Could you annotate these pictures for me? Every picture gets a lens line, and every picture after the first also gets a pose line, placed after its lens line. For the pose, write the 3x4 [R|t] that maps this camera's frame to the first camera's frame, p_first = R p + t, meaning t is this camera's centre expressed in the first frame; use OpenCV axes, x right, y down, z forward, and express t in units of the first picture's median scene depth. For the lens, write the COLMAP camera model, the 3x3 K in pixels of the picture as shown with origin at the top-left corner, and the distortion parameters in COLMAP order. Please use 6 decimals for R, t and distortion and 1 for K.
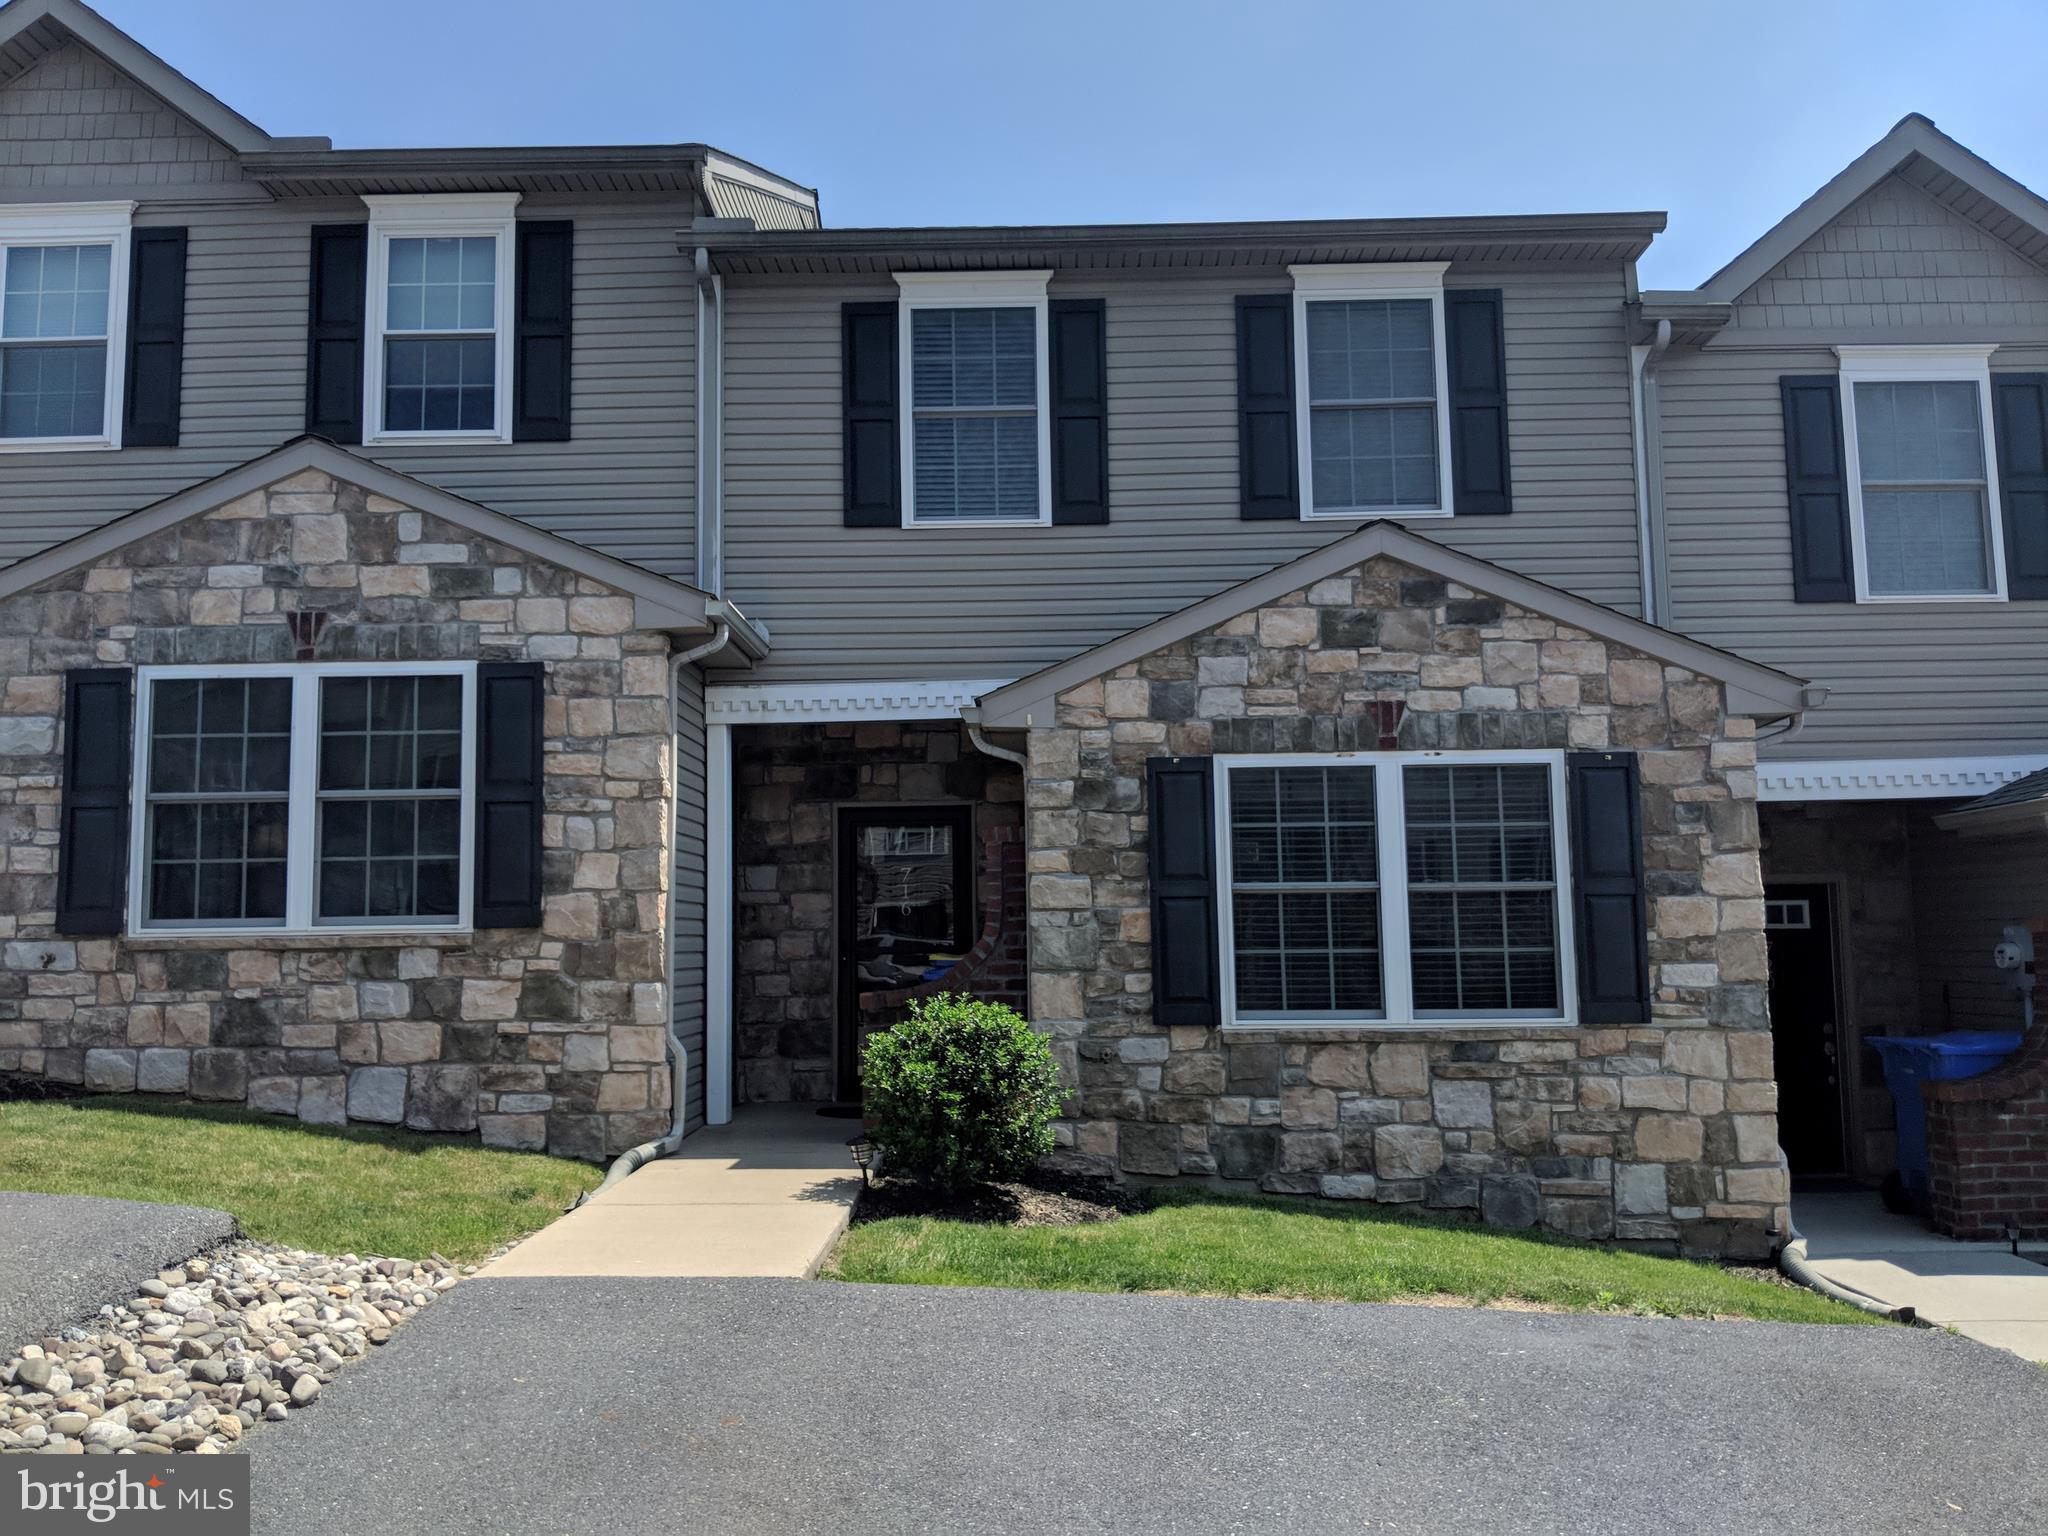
lens RADIAL K [[1638.4, 0, 1024.0], [0, 1638.4, 768.0], [0, 0, 1]] dist [0.053297, -0.123732]
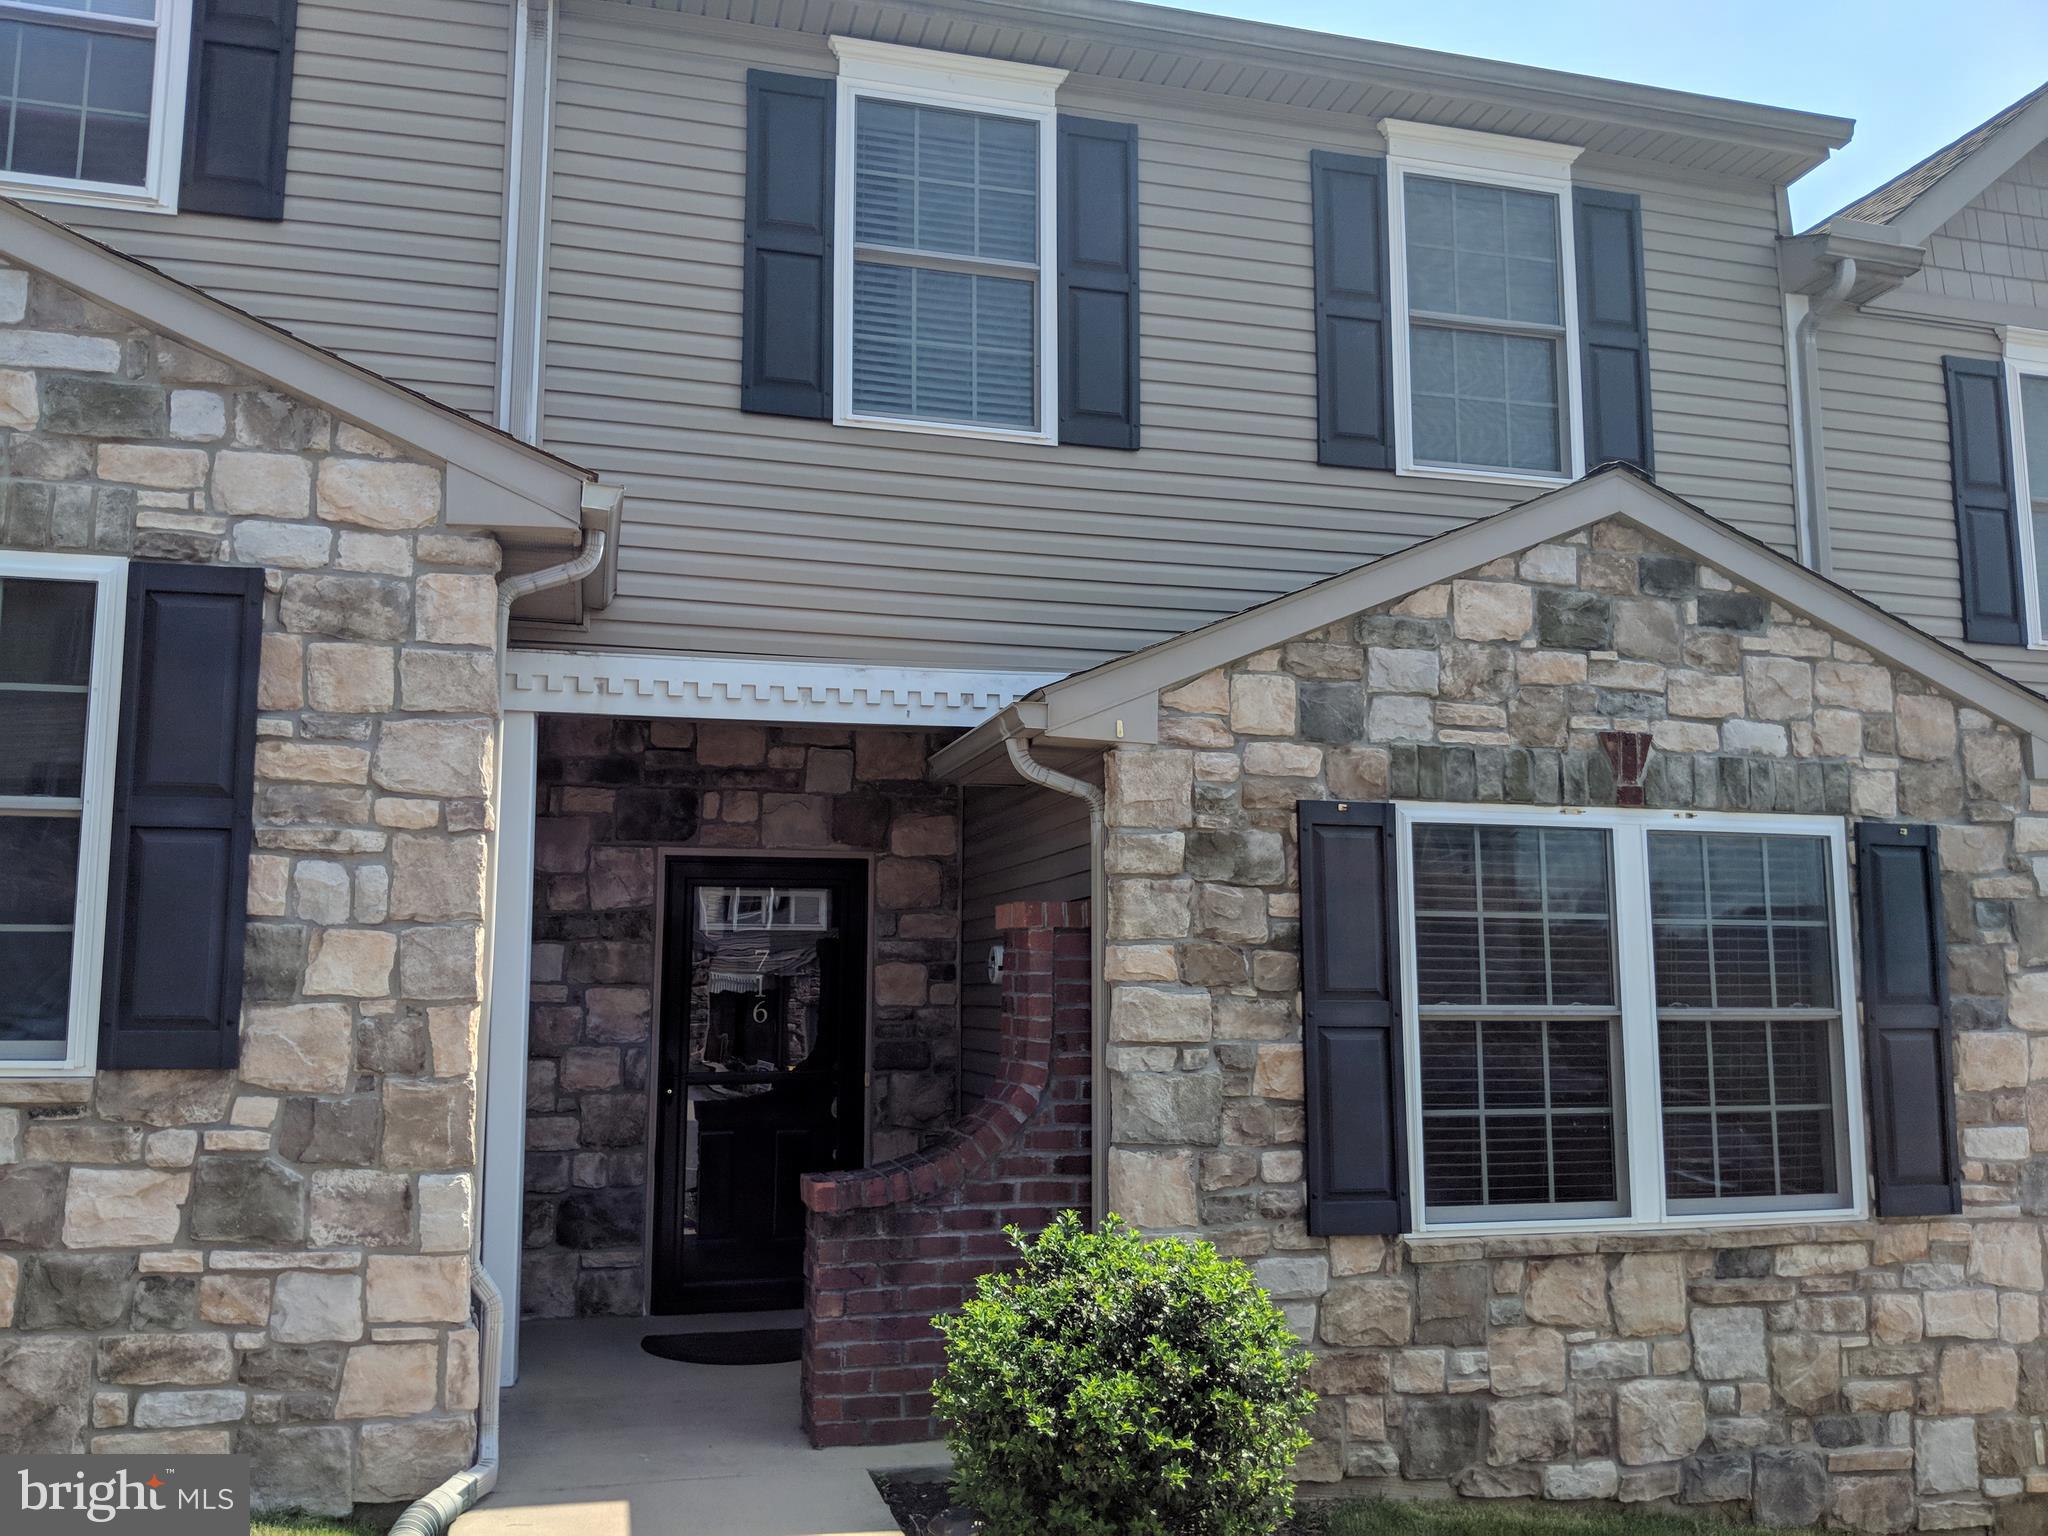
lens RADIAL K [[1656.5, 0, 1024.0], [0, 1656.5, 768.0], [0, 0, 1]] dist [-0.011602, -0.015955]
pose [[0.964506, 0.052470, 0.258797, -0.190655], [-0.046958, 0.998520, -0.027437, 0.003522], [-0.259854, 0.014311, 0.965542, 0.419977]]
